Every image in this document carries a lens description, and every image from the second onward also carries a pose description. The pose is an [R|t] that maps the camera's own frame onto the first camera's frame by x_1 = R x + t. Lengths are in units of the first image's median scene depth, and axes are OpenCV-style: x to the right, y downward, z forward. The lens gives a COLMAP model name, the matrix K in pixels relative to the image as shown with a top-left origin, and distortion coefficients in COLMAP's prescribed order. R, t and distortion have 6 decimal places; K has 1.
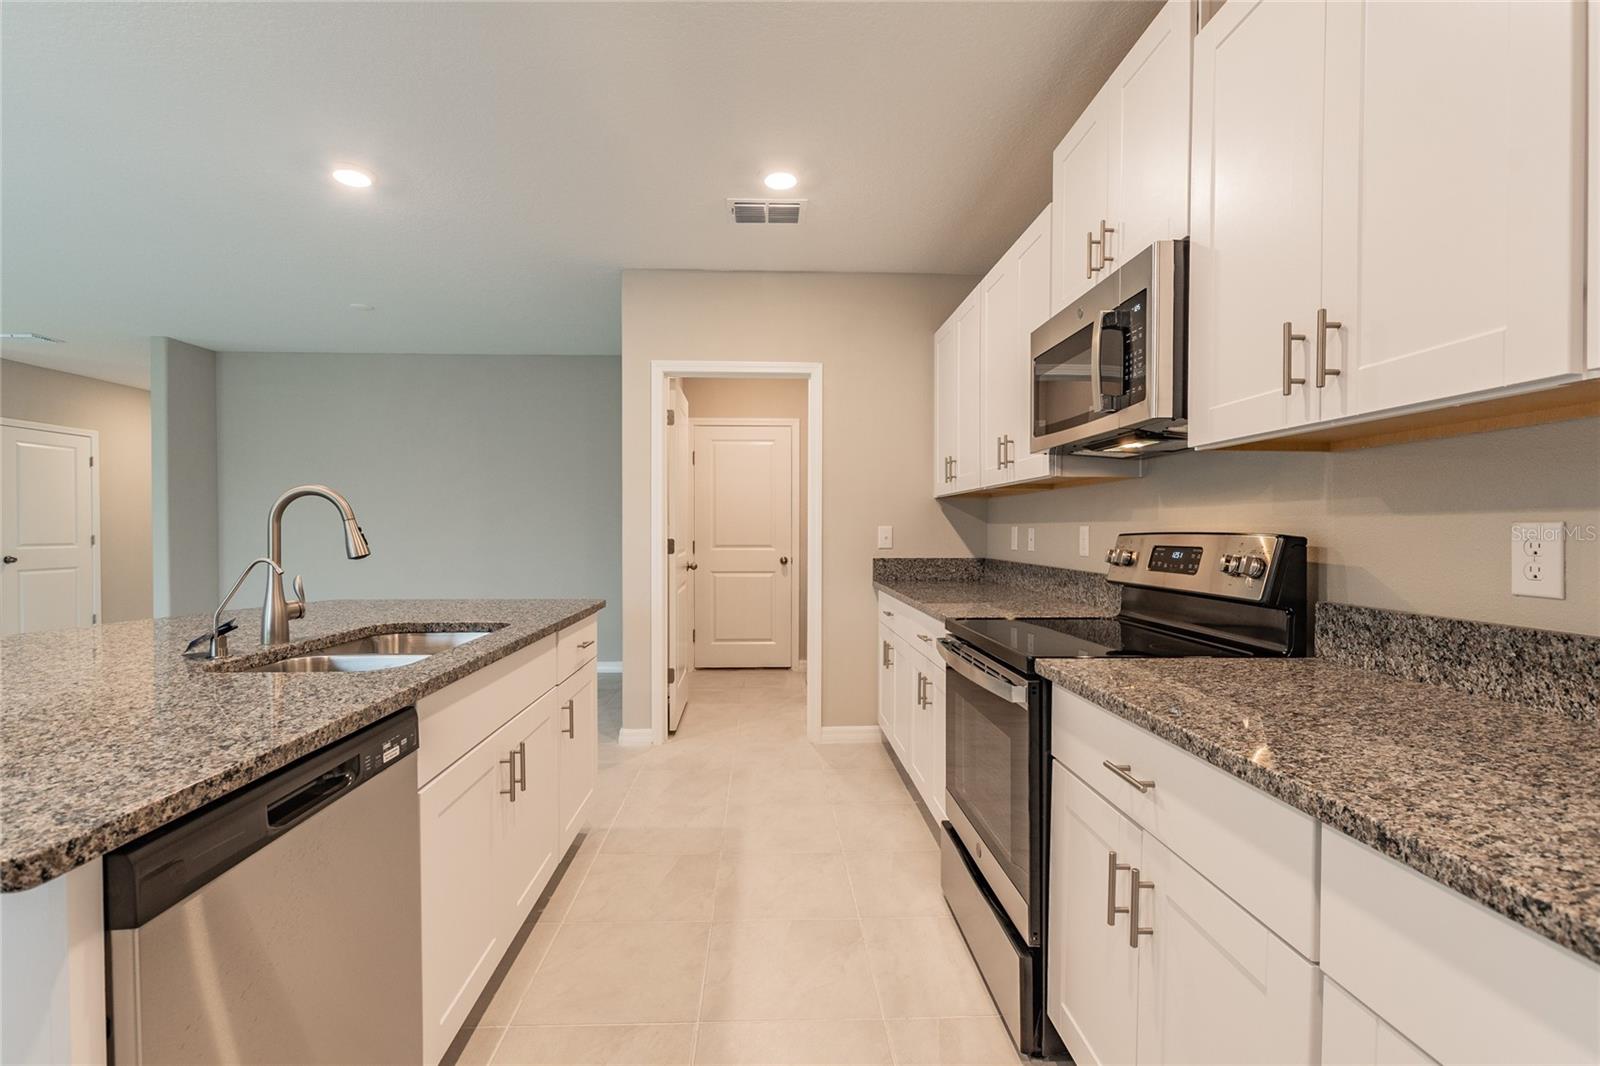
lens RADIAL K [[711.2, 0, 790.9], [0, 711.2, 537.9], [0, 0, 1]] dist [0.003924, -0.000148]
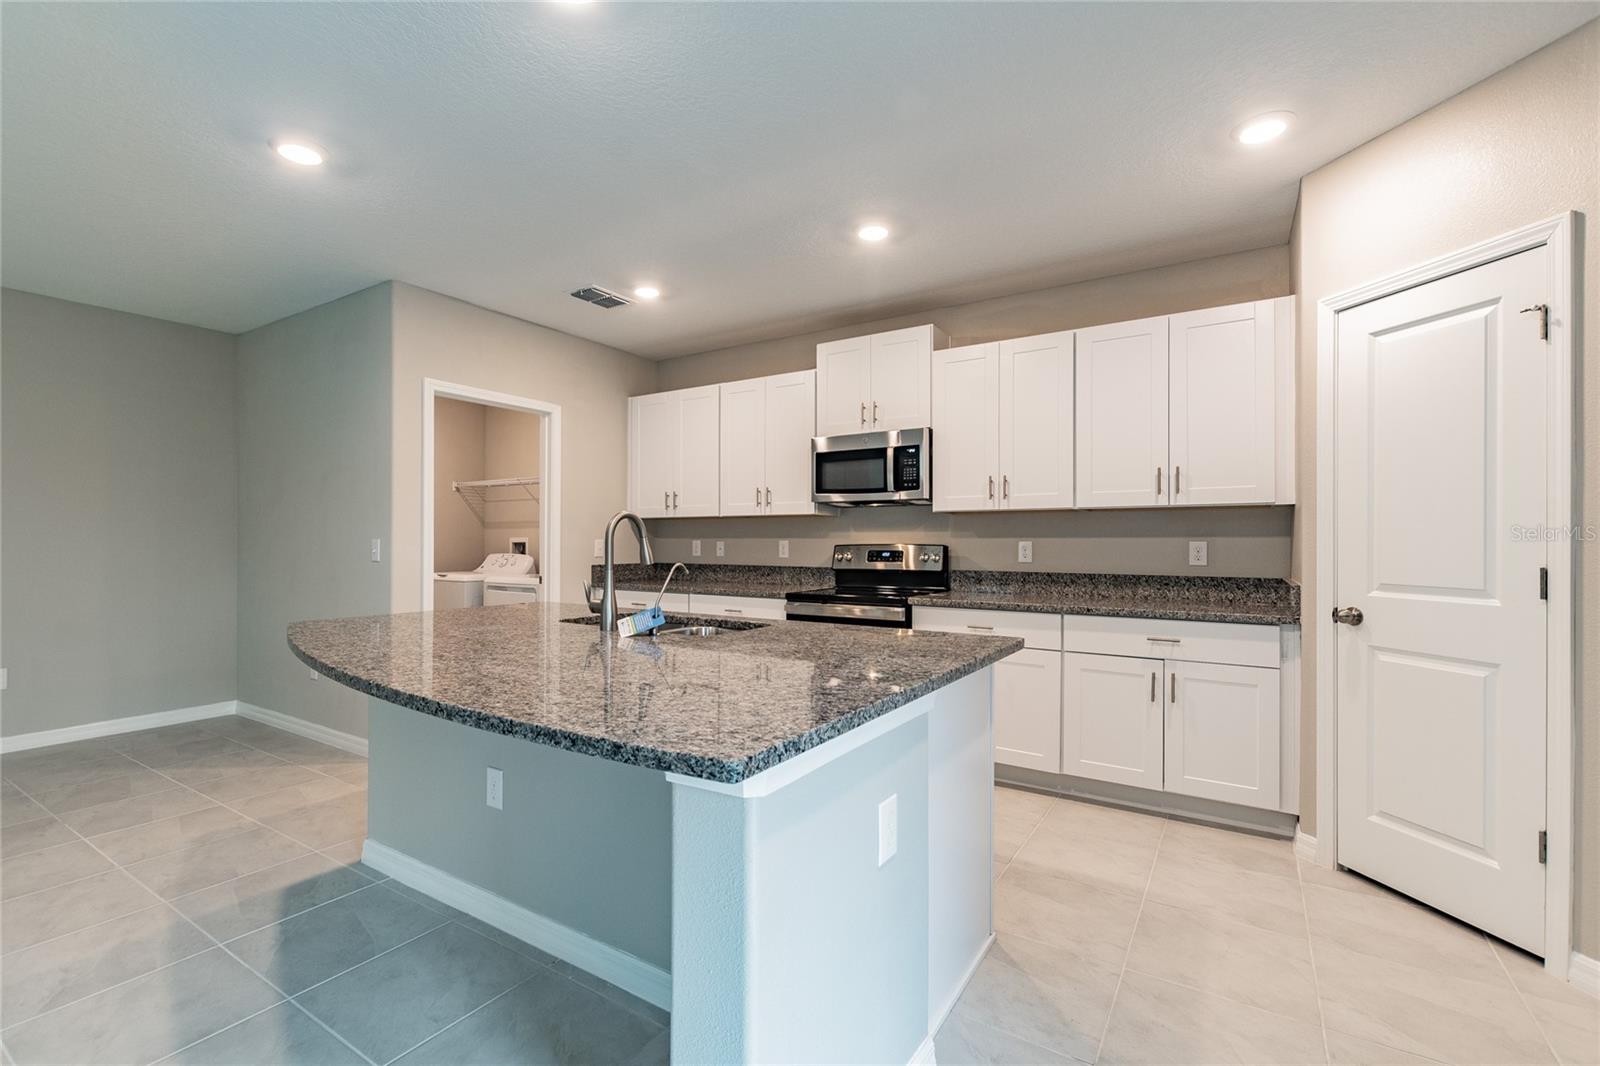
lens RADIAL K [[701.6, 0, 791.1], [0, 701.6, 540.8], [0, 0, 1]] dist [0.005454, -0.000501]
pose [[0.576904, 0.001717, 0.816810, -1.378518], [0.008473, 0.999931, -0.008087, -0.003022], [-0.816768, 0.011586, 0.576850, -0.023993]]
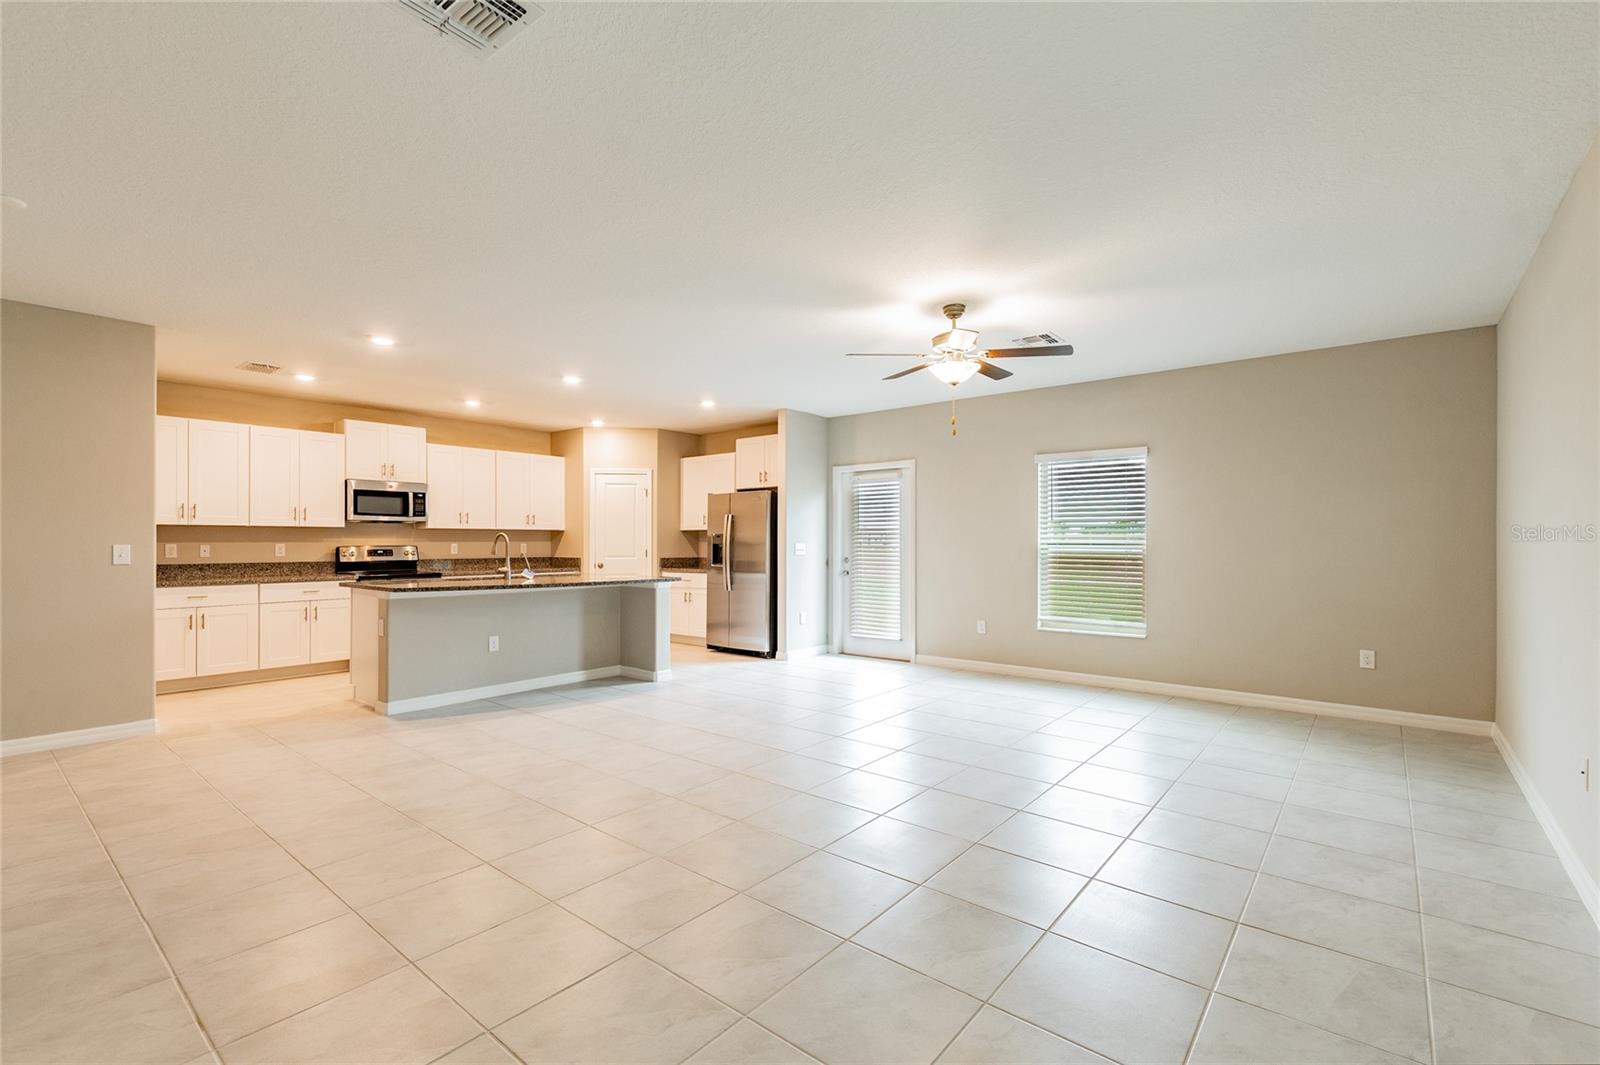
lens RADIAL K [[711.2, 0, 790.9], [0, 711.2, 537.4], [0, 0, 1]] dist [0.003924, -0.000148]
pose [[-0.741026, 0.004489, 0.671461, -3.469930], [0.009249, 0.999951, 0.003522, -0.044125], [-0.671412, 0.008820, -0.741031, 2.256587]]
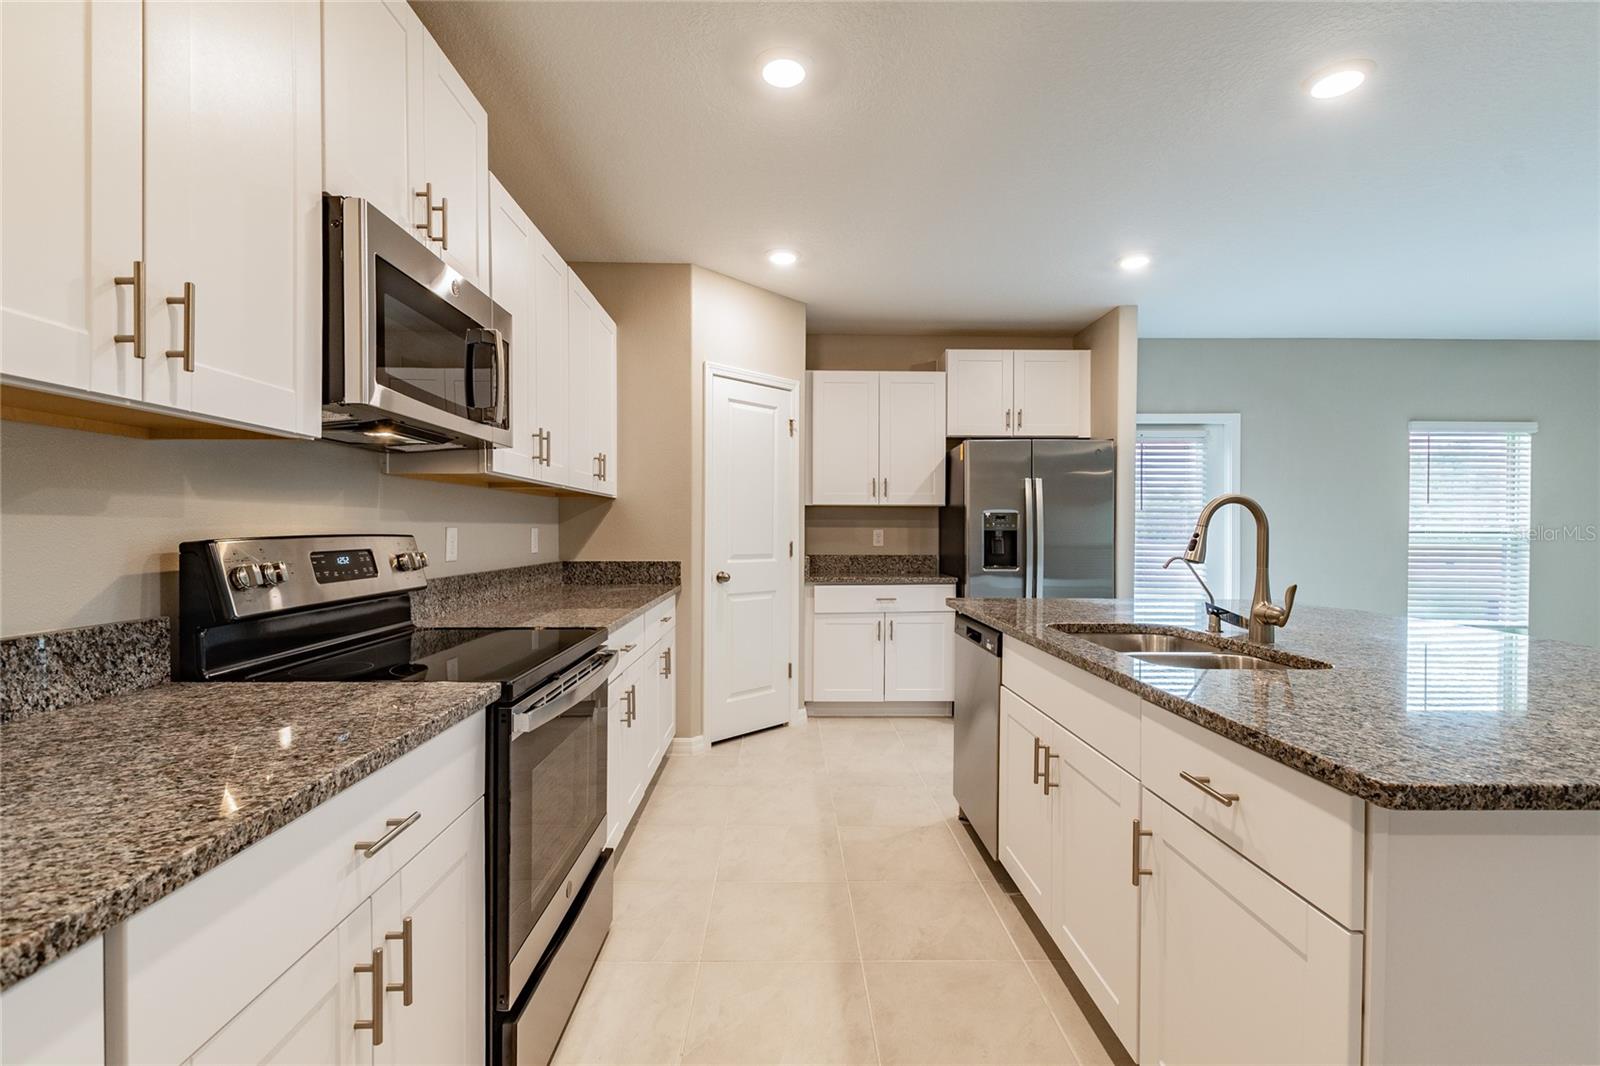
lens RADIAL K [[711.2, 0, 790.9], [0, 711.2, 537.9], [0, 0, 1]] dist [0.003924, -0.000148]
pose [[-0.999610, -0.004915, 0.027476, -0.038512], [-0.004246, 0.999694, 0.024351, -0.026969], [-0.027587, 0.024224, -0.999326, 1.814706]]
